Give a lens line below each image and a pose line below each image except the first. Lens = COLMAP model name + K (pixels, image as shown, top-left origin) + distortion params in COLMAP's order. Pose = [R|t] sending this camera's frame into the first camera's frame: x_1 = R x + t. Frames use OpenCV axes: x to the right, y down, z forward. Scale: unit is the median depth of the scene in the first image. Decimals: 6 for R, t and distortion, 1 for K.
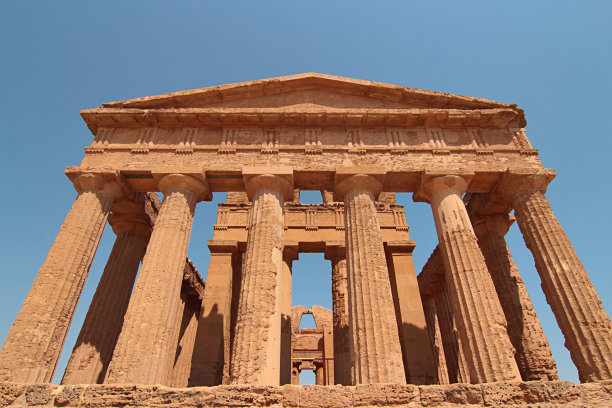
lens RADIAL K [[340.5, 0, 306.0], [0, 340.5, 204.0], [0, 0, 1]] dist [-0.005512, -0.010507]
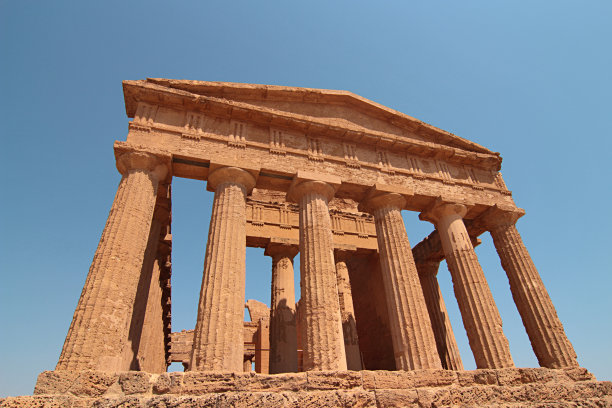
lens RADIAL K [[340.5, 0, 306.0], [0, 340.5, 204.0], [0, 0, 1]] dist [-0.005512, -0.010507]
pose [[0.954033, 0.129483, 0.270287, -0.437030], [-0.133302, 0.991066, -0.004263, -0.004132], [-0.268425, -0.031962, 0.962770, -0.038900]]
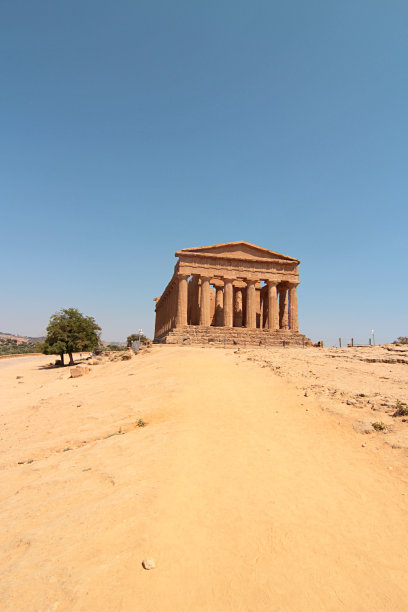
lens RADIAL K [[340.5, 0, 204.0], [0, 340.5, 306.0], [0, 0, 1]] dist [-0.005512, -0.010507]
pose [[0.976893, 0.058805, 0.205479, -1.165361], [-0.143593, 0.892682, 0.427201, -1.400951], [-0.158305, -0.446835, 0.880499, -2.462894]]
